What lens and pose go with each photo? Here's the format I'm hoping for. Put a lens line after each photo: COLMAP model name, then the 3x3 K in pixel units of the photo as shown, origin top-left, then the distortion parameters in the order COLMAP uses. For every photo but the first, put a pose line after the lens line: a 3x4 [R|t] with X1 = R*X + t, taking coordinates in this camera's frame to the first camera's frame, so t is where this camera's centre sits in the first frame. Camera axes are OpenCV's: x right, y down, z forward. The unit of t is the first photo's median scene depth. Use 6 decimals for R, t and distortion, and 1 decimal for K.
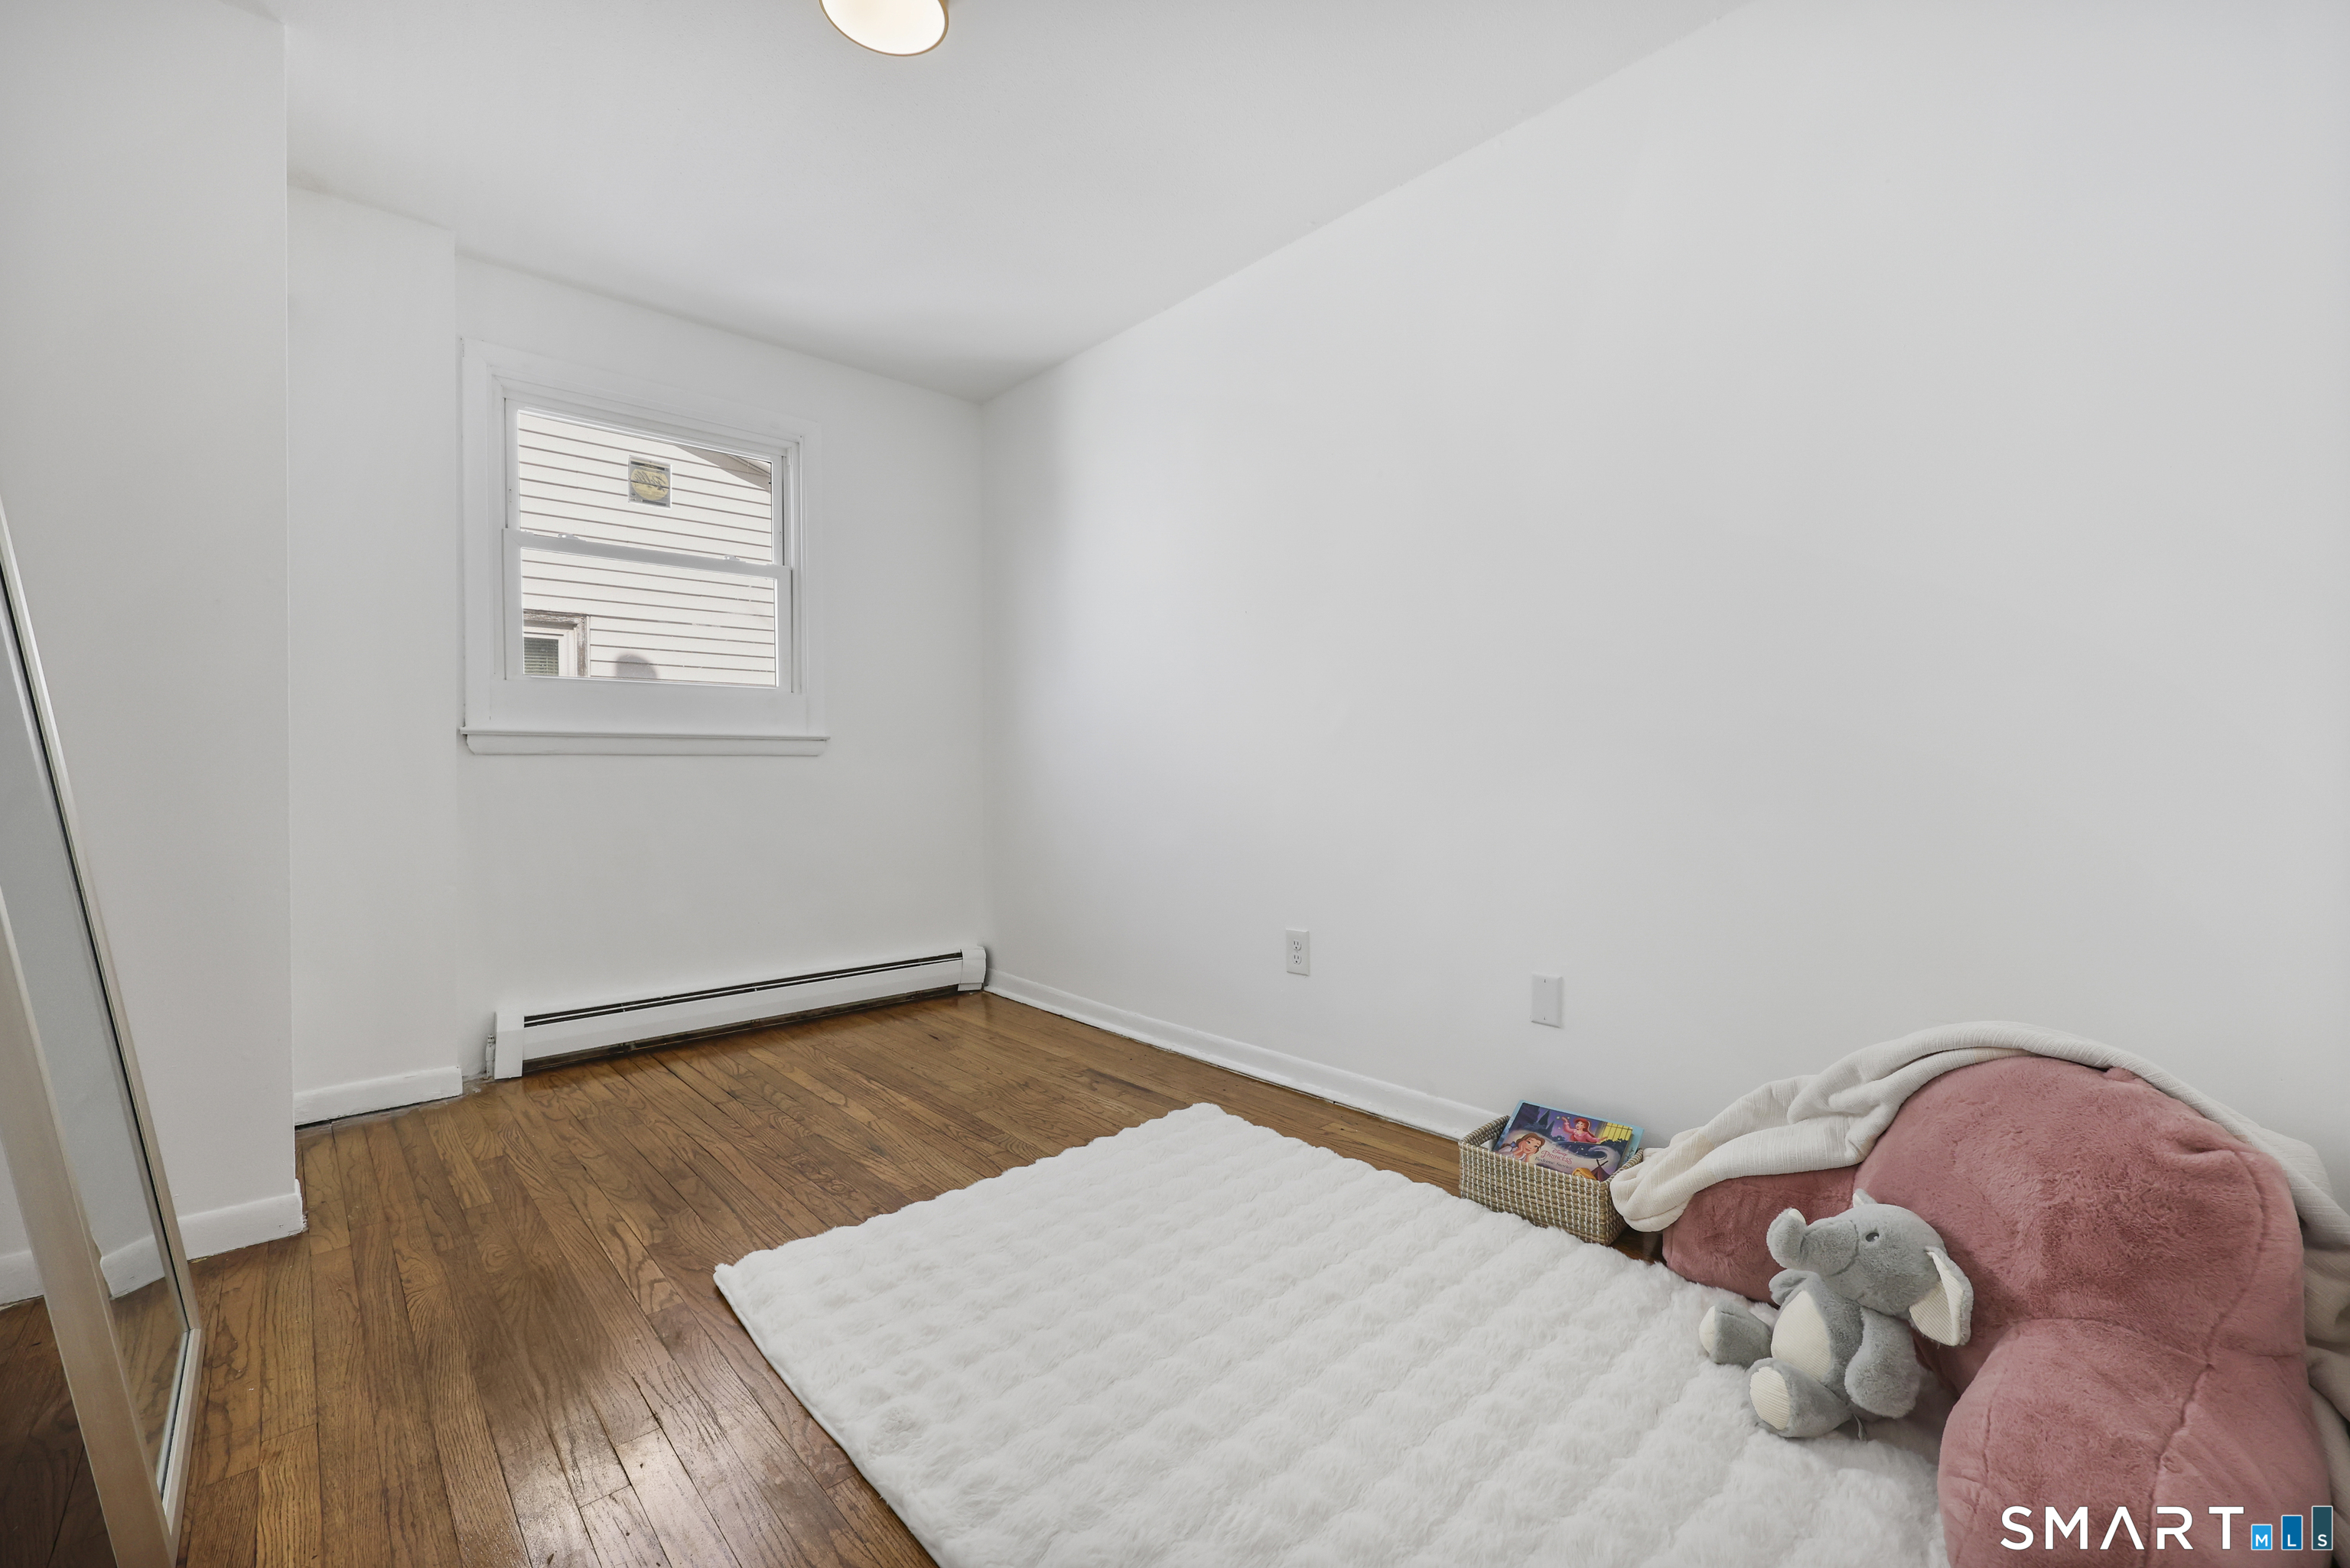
lens RADIAL K [[952.5, 0, 1174.7], [0, 952.5, 765.0], [0, 0, 1]] dist [0.000499, -0.000231]
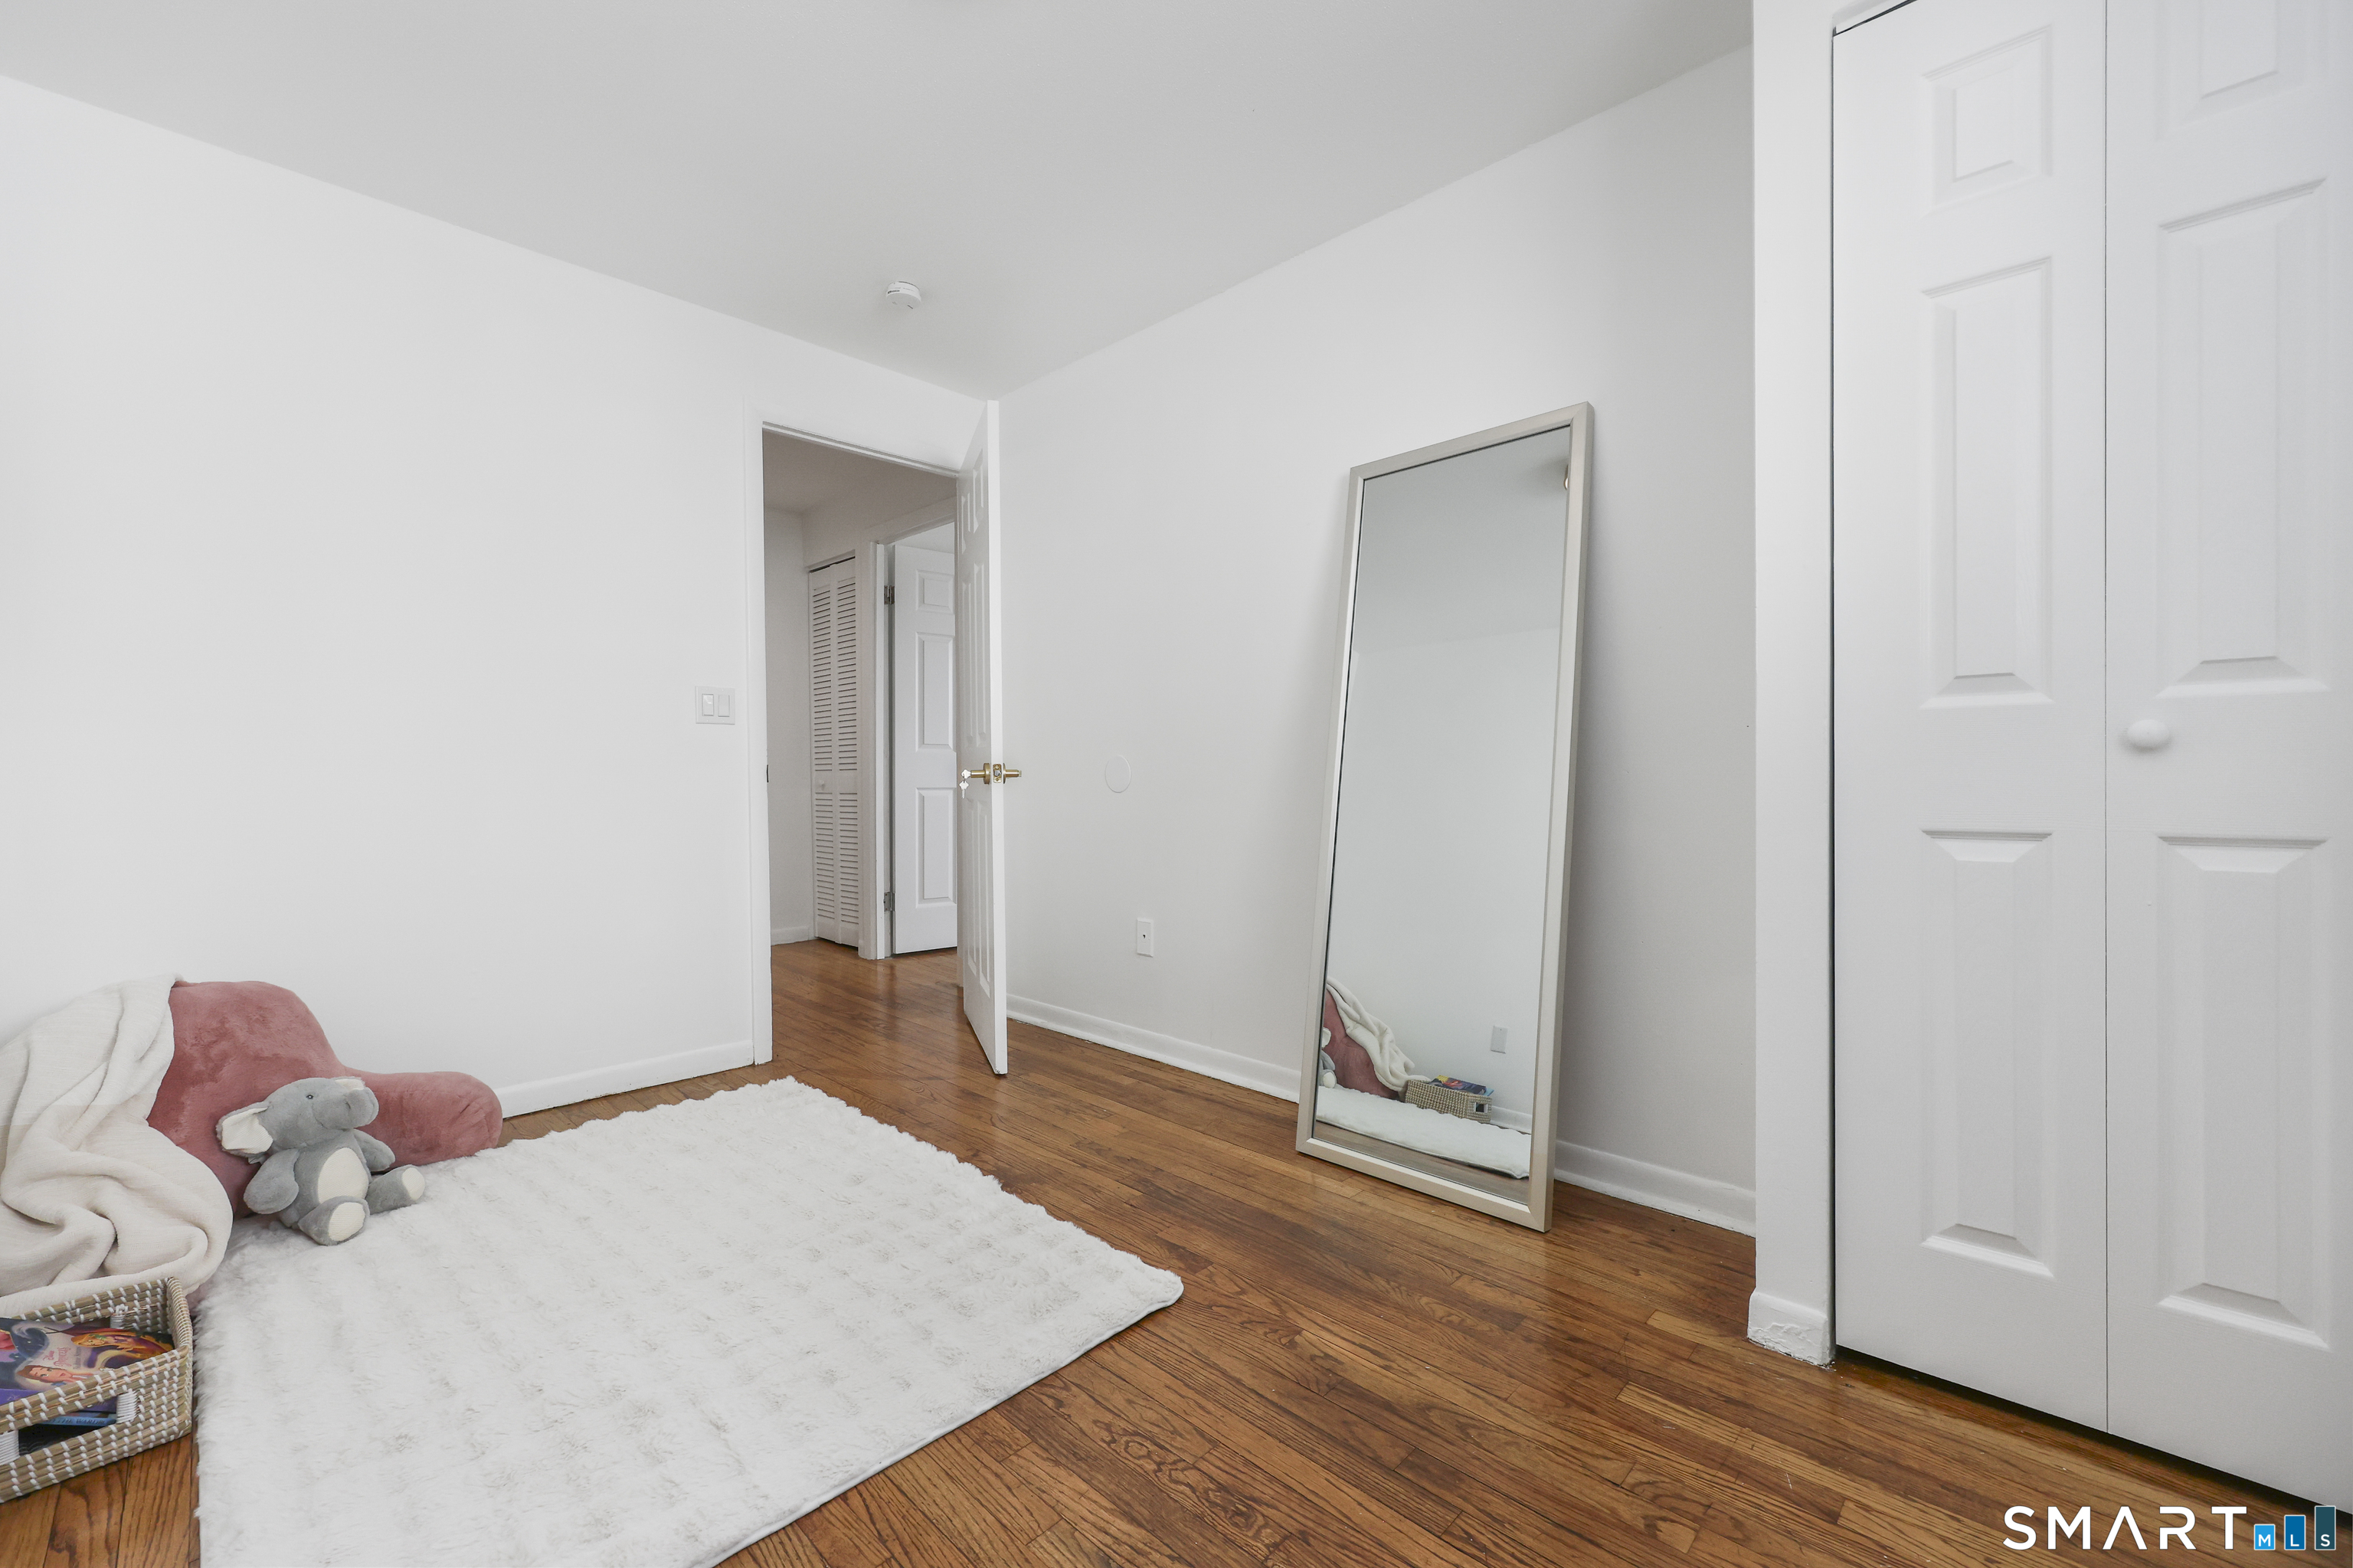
lens RADIAL K [[953.8, 0, 1176.2], [0, 953.8, 765.0], [0, 0, 1]] dist [0.000499, -0.000231]
pose [[-0.998176, 0.010106, -0.059513, -0.357789], [0.010220, 0.999946, -0.001614, -0.007681], [0.059493, -0.002219, -0.998226, 1.687721]]
